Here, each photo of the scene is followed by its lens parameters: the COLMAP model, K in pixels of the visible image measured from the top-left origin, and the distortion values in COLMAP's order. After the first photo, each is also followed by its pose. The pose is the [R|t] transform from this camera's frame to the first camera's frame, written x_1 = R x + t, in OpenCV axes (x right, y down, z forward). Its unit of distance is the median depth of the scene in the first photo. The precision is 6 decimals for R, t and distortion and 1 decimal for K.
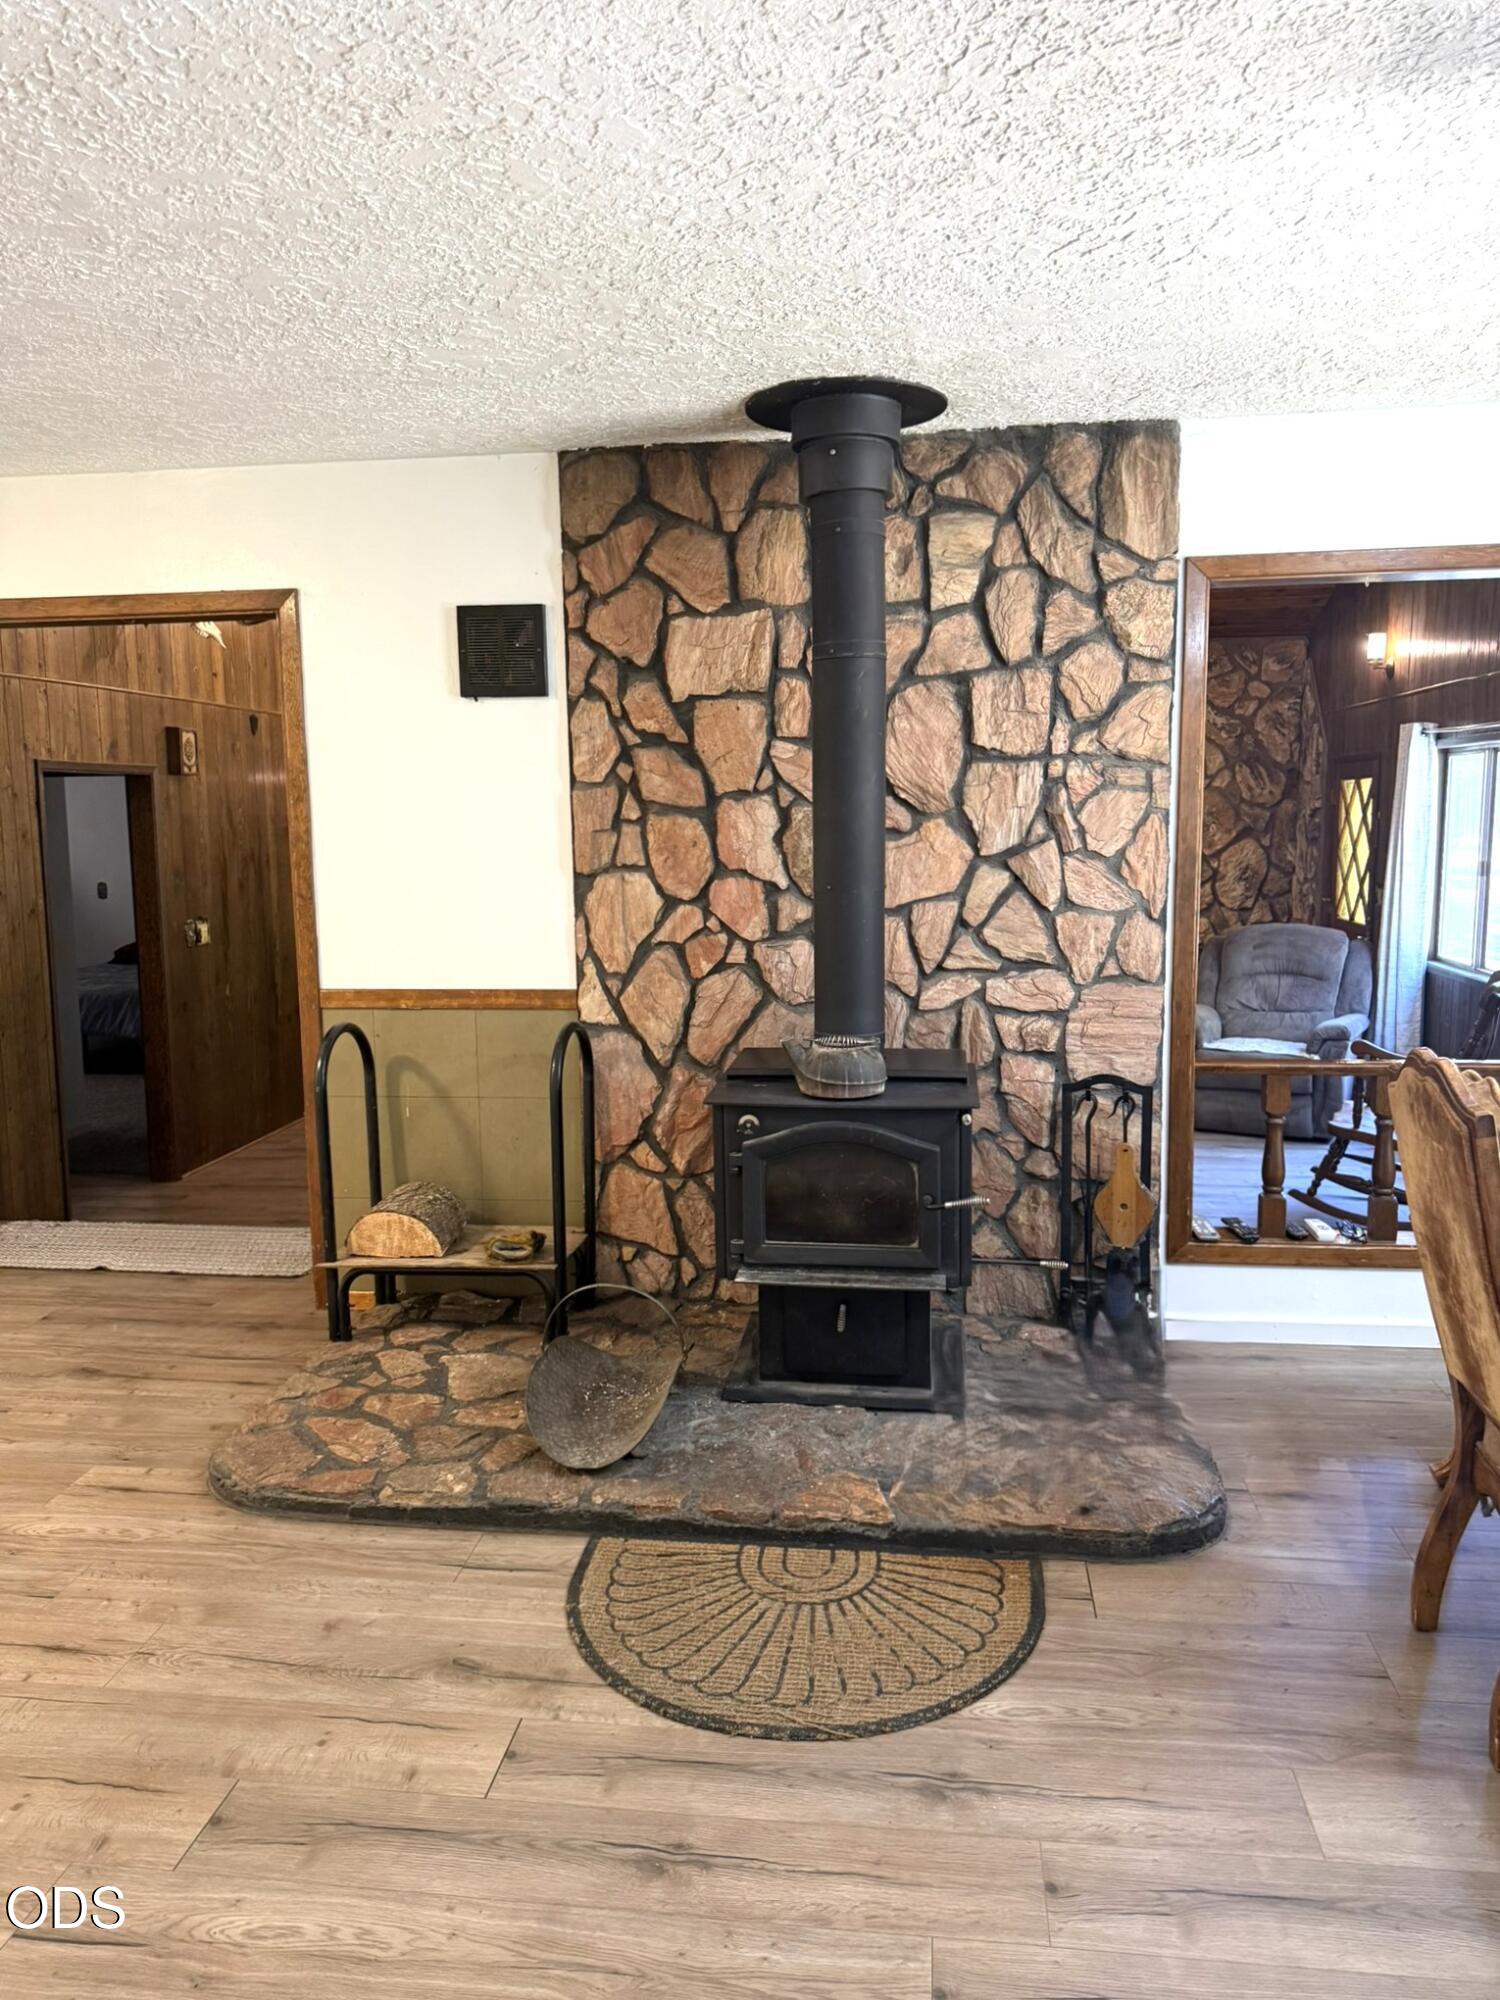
lens RADIAL K [[1403.1, 0, 750.0], [0, 1403.1, 1000.0], [0, 0, 1]] dist [0.150623, -0.298121]
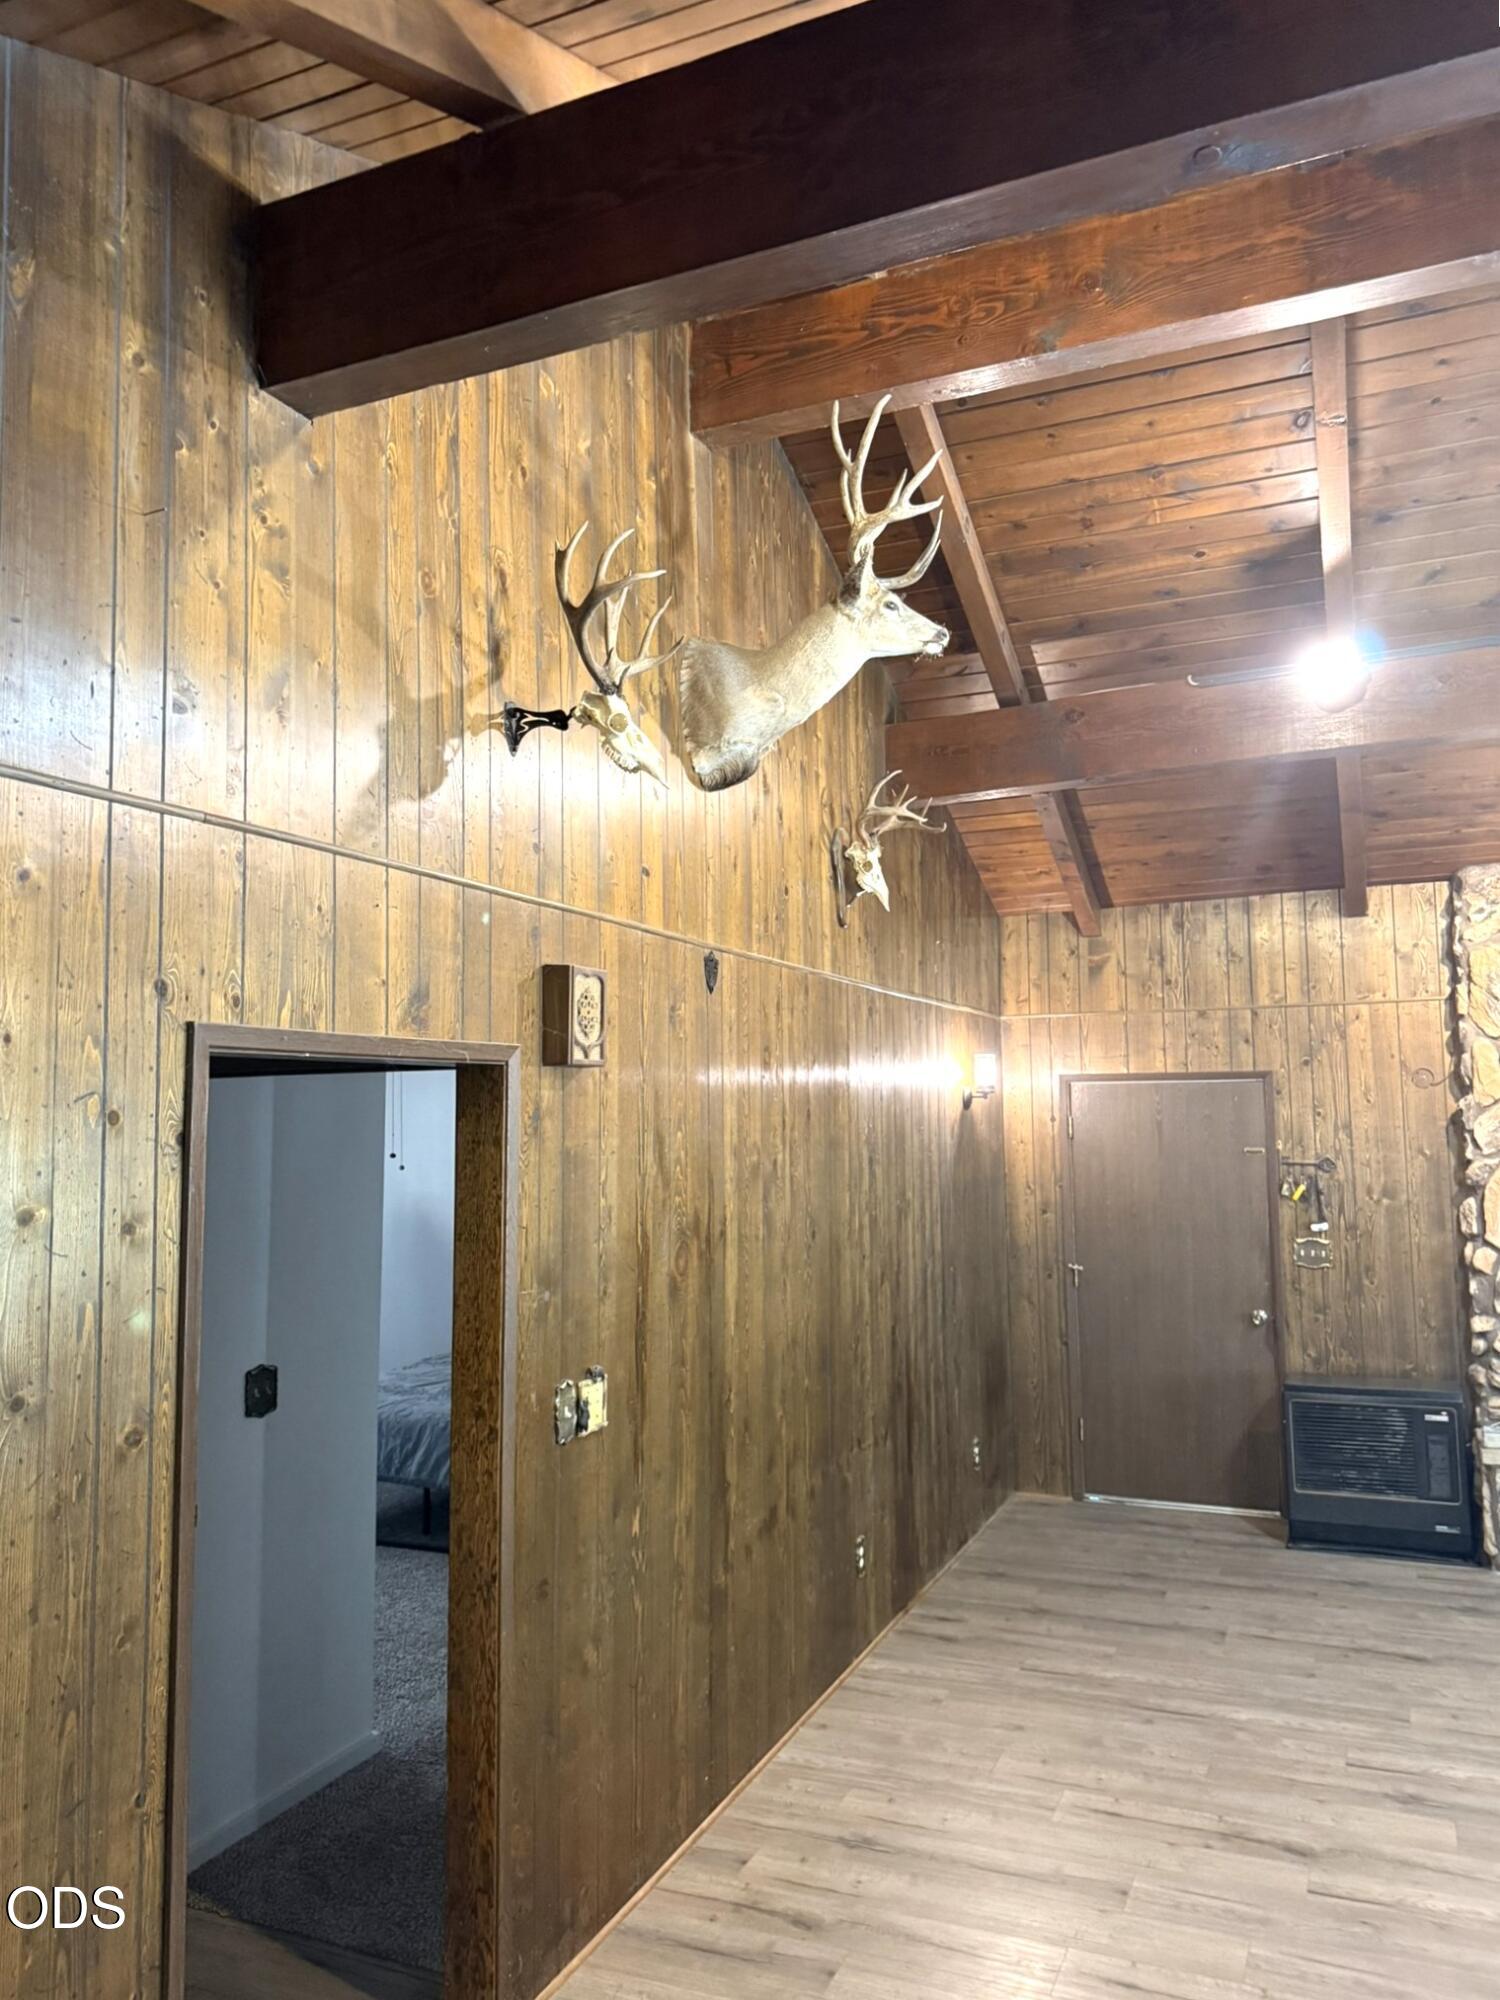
lens RADIAL K [[1435.7, 0, 752.3], [0, 1435.7, 1007.4], [0, 0, 1]] dist [0.045240, -0.047958]
pose [[0.961202, -0.021895, -0.274975, -0.151373], [-0.034862, 0.979210, -0.199833, -0.060667], [0.273633, 0.201666, 0.940455, 0.409825]]
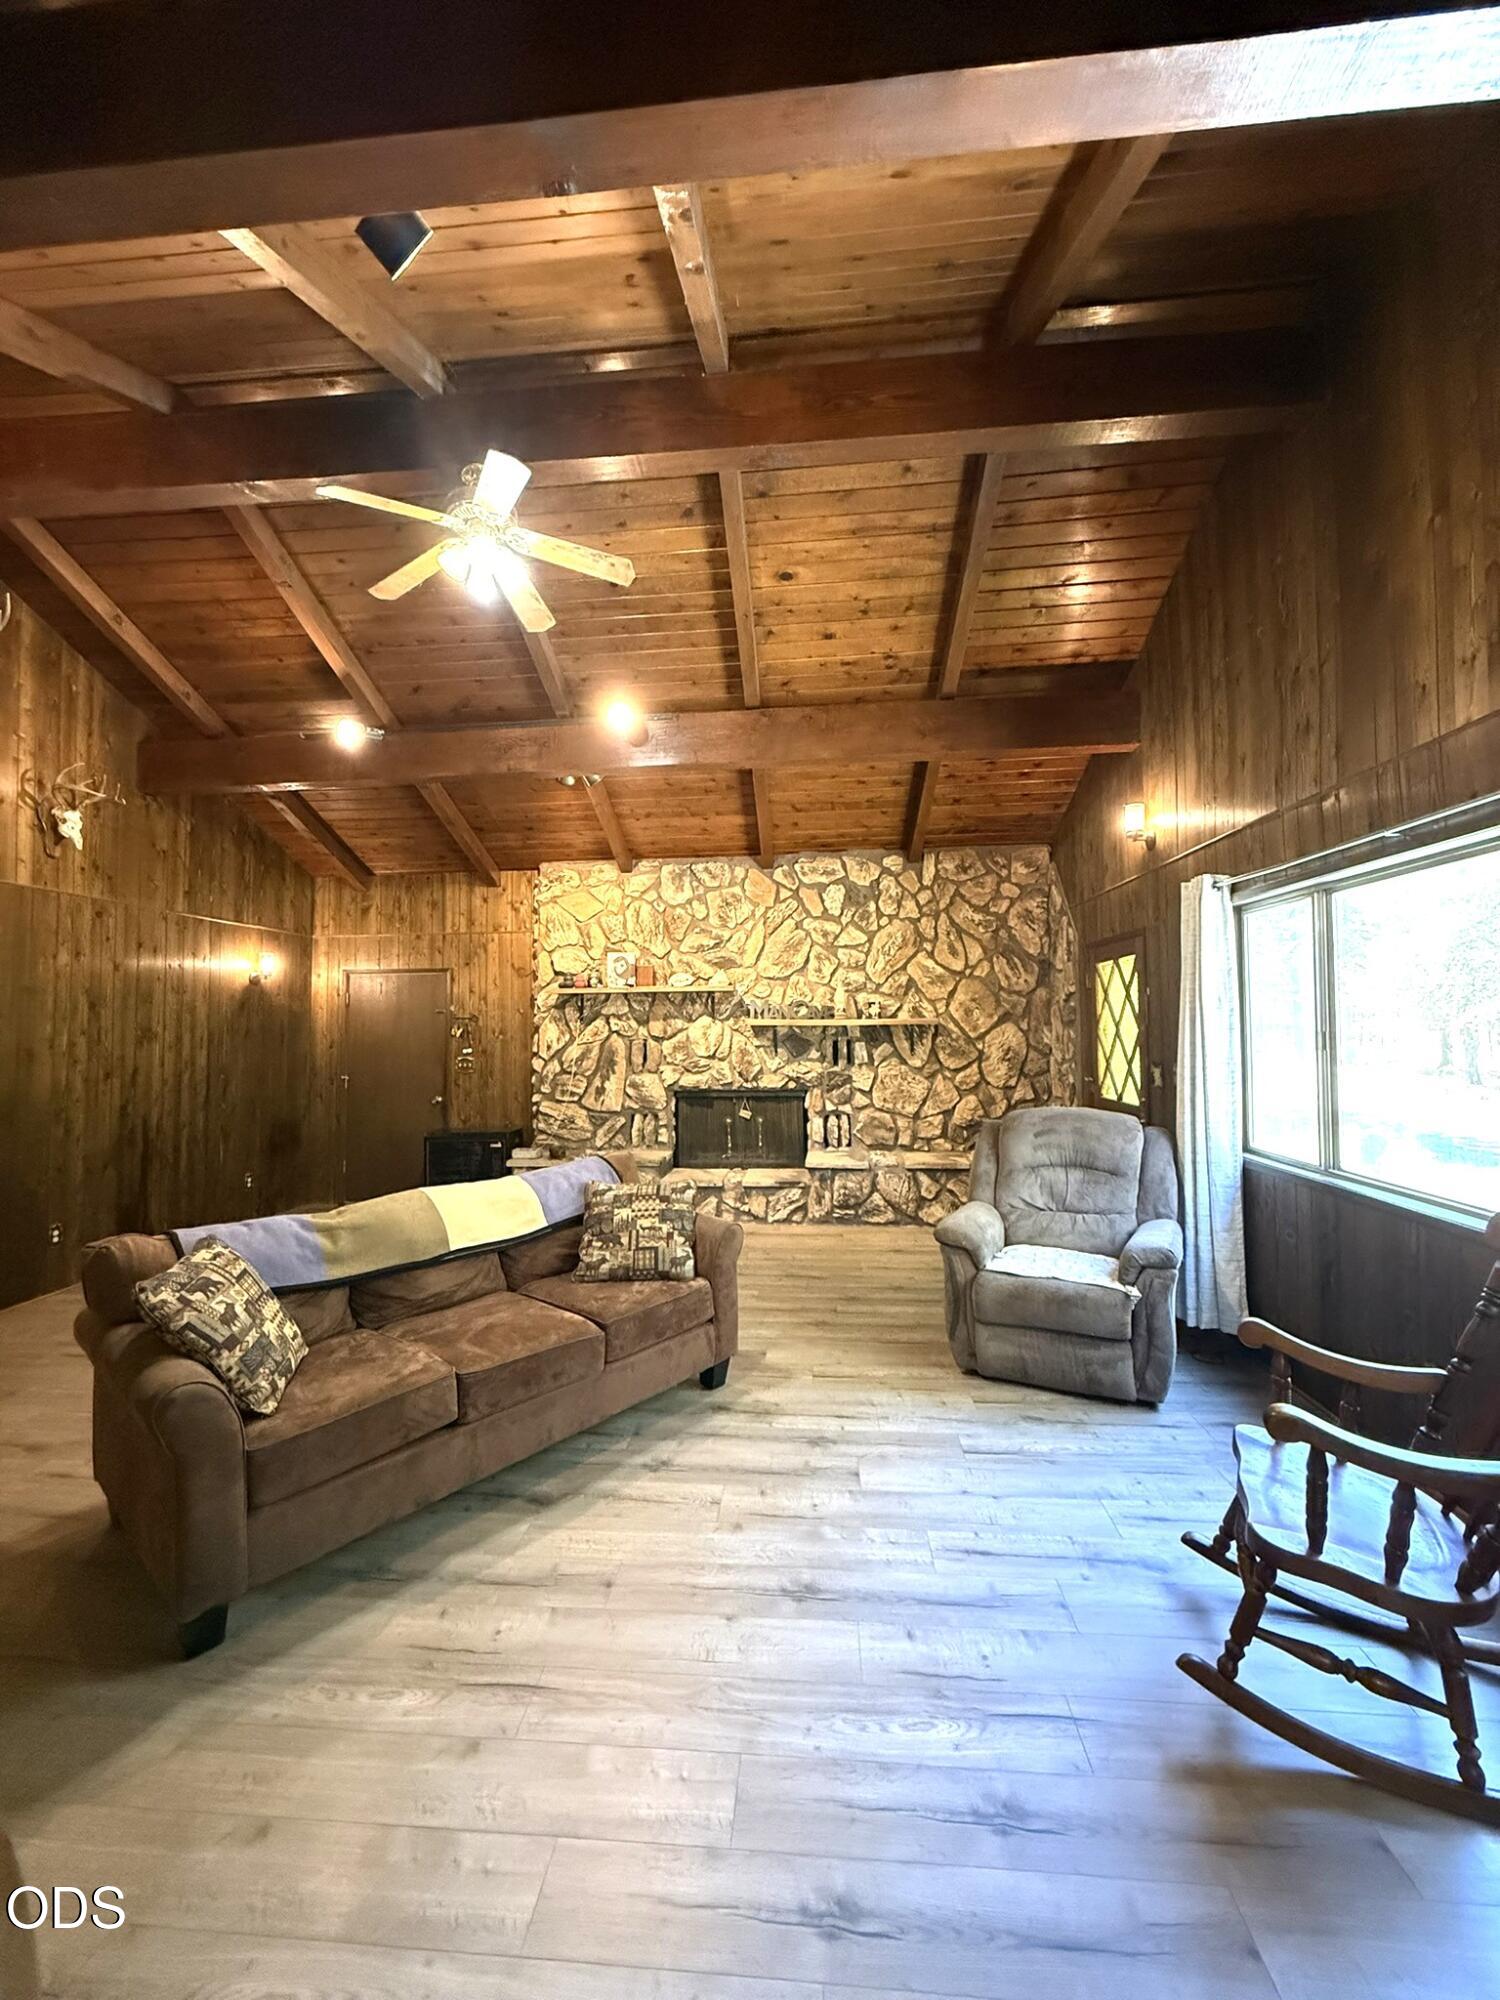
lens RADIAL K [[798.0, 0, 755.9], [0, 798.0, 999.2], [0, 0, 1]] dist [-0.000985, -0.000021]
pose [[0.998573, 0.004959, 0.053178, 0.131460], [0.004015, 0.985893, -0.167331, -0.031317], [-0.053258, 0.167306, 0.984465, 0.429533]]
